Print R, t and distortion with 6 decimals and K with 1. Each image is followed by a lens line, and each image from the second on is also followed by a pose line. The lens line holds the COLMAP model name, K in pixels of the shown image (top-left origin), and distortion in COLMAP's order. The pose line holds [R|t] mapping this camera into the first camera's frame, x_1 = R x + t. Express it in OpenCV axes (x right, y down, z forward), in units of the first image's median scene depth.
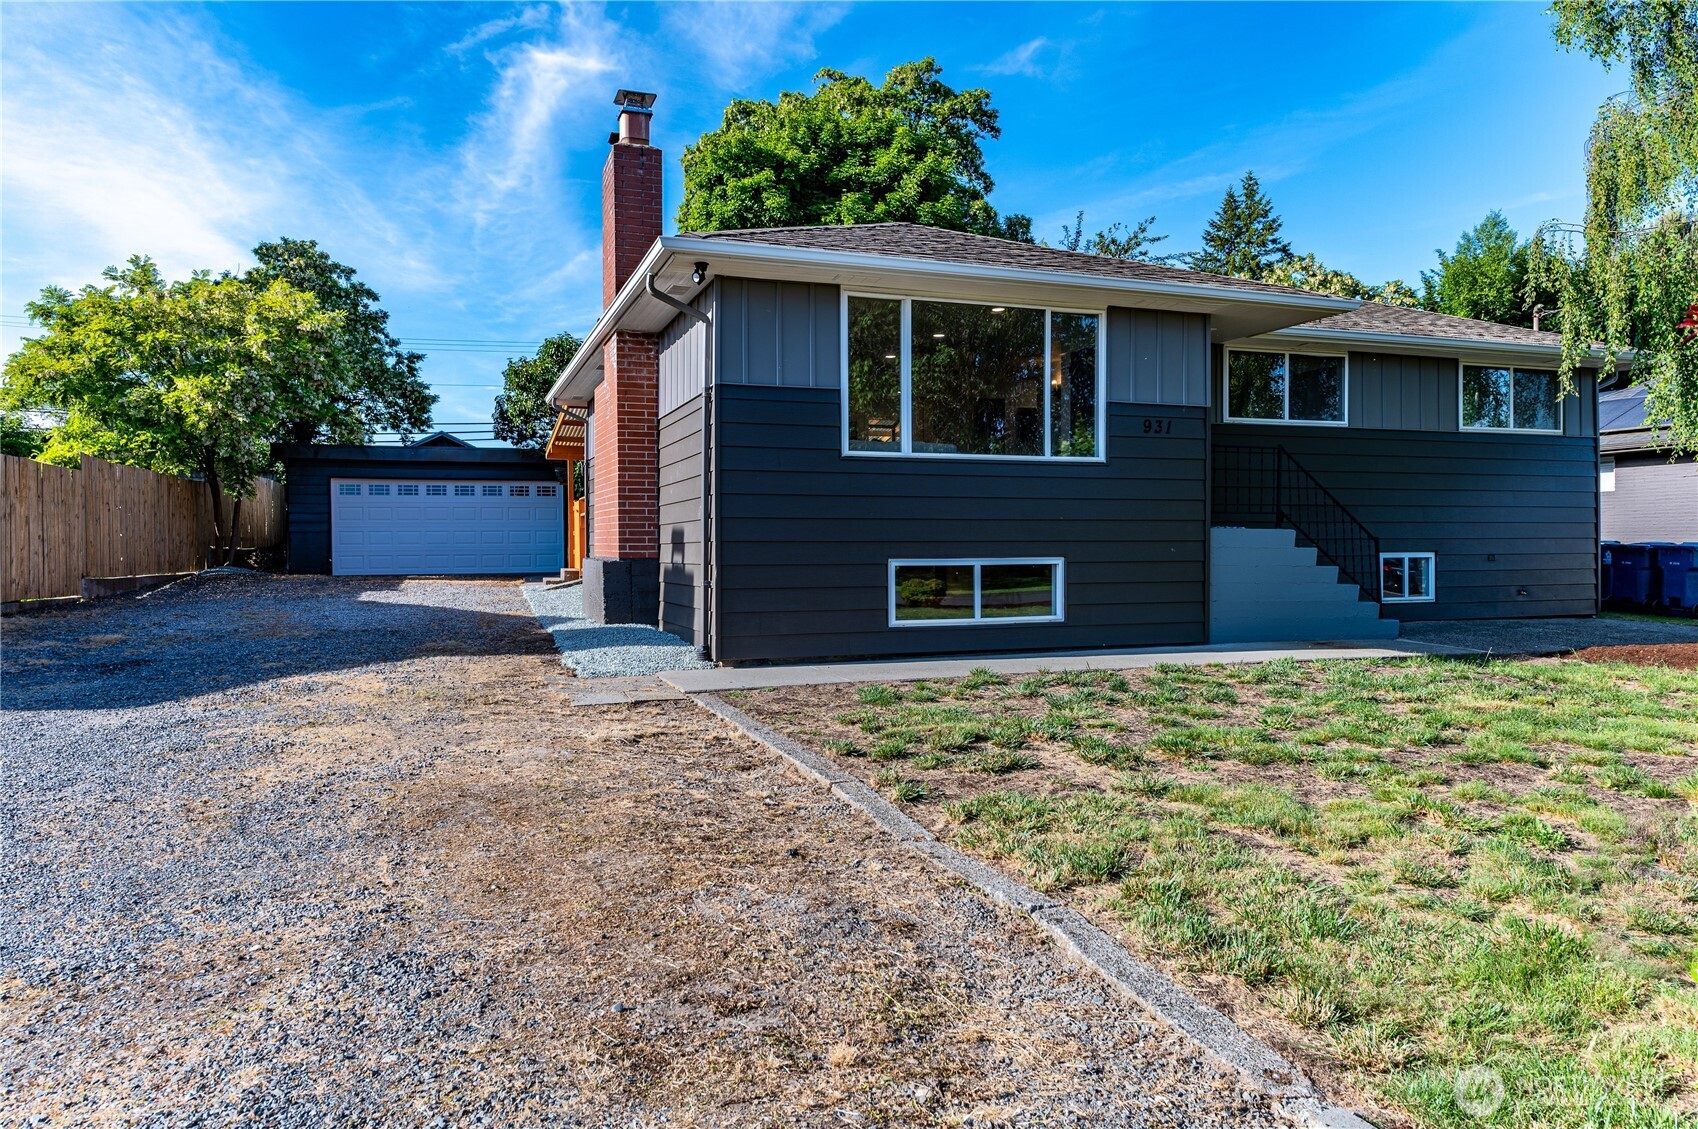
lens RADIAL K [[1144.7, 0, 849.2], [0, 1144.7, 554.6], [0, 0, 1]] dist [0.001156, 0.000578]
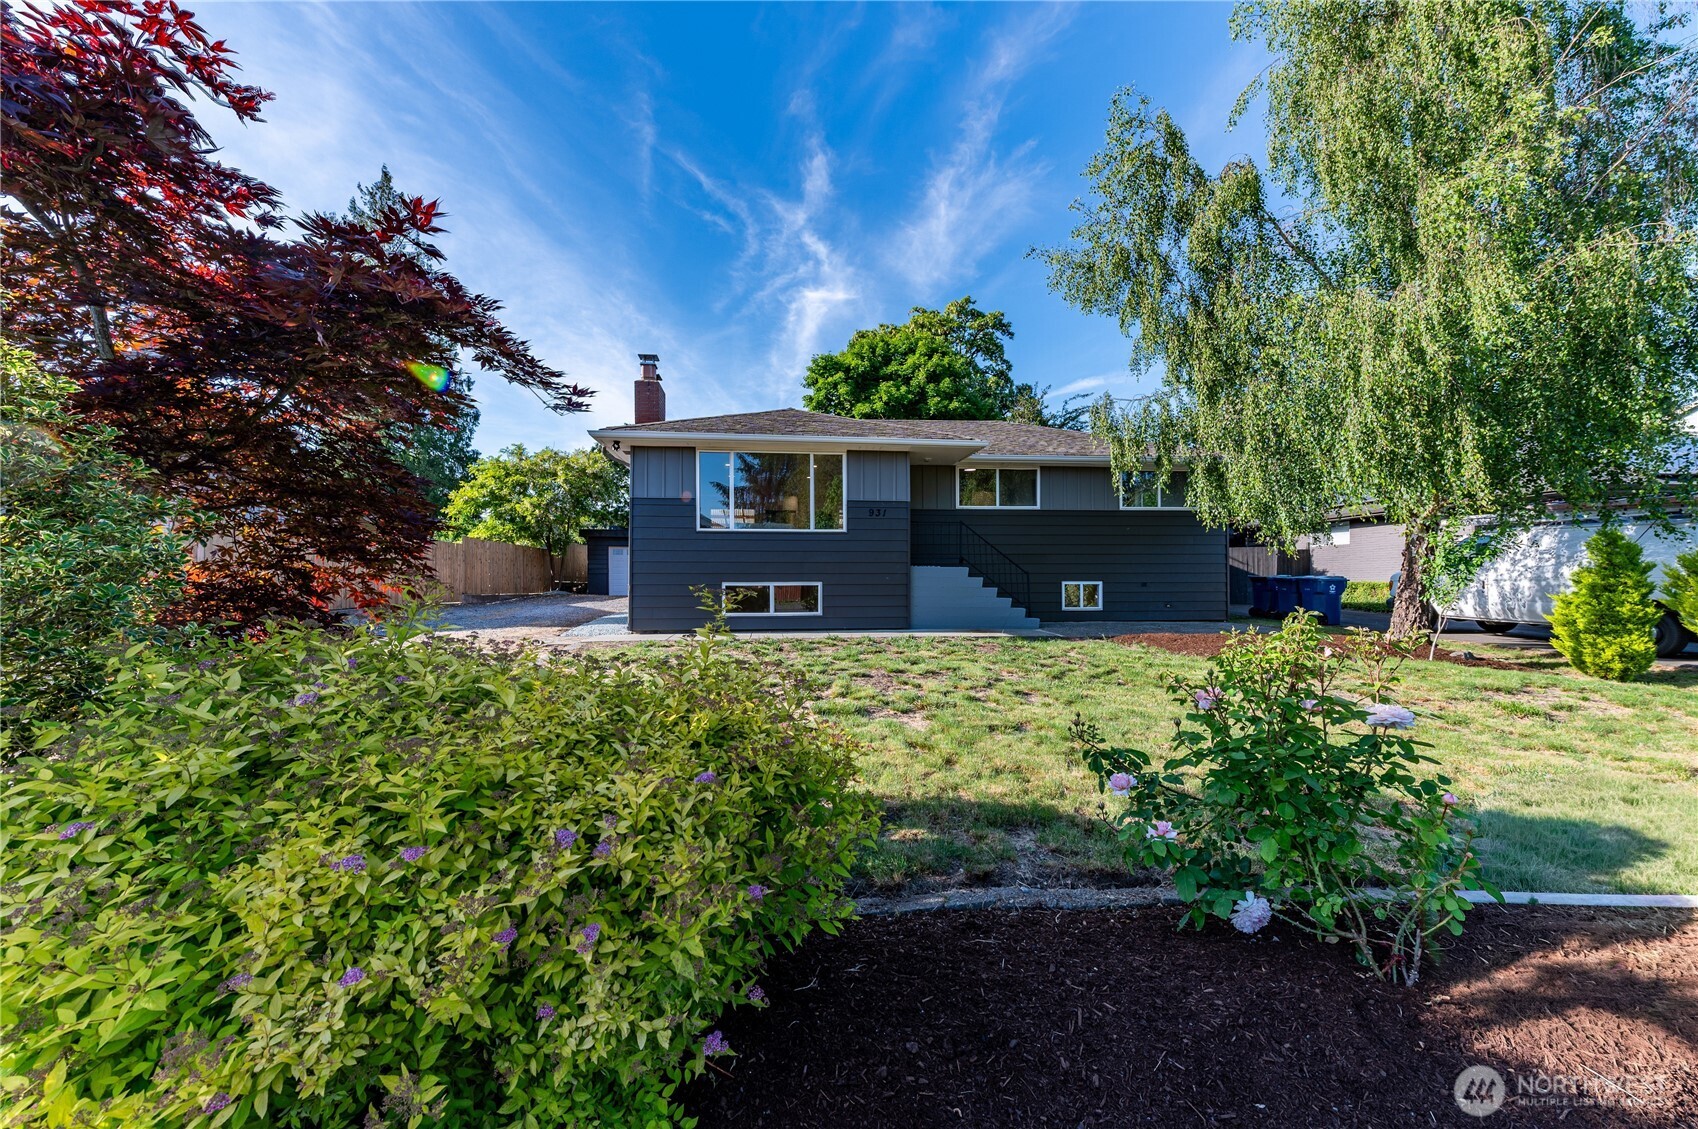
lens RADIAL K [[693.5, 0, 847.5], [0, 693.5, 576.8], [0, 0, 1]] dist [0.002368, 0.000072]
pose [[0.966107, 0.000095, -0.258144, 0.221124], [-0.005126, 0.999810, -0.018816, 0.006539], [0.258093, 0.019501, 0.965923, -0.047145]]
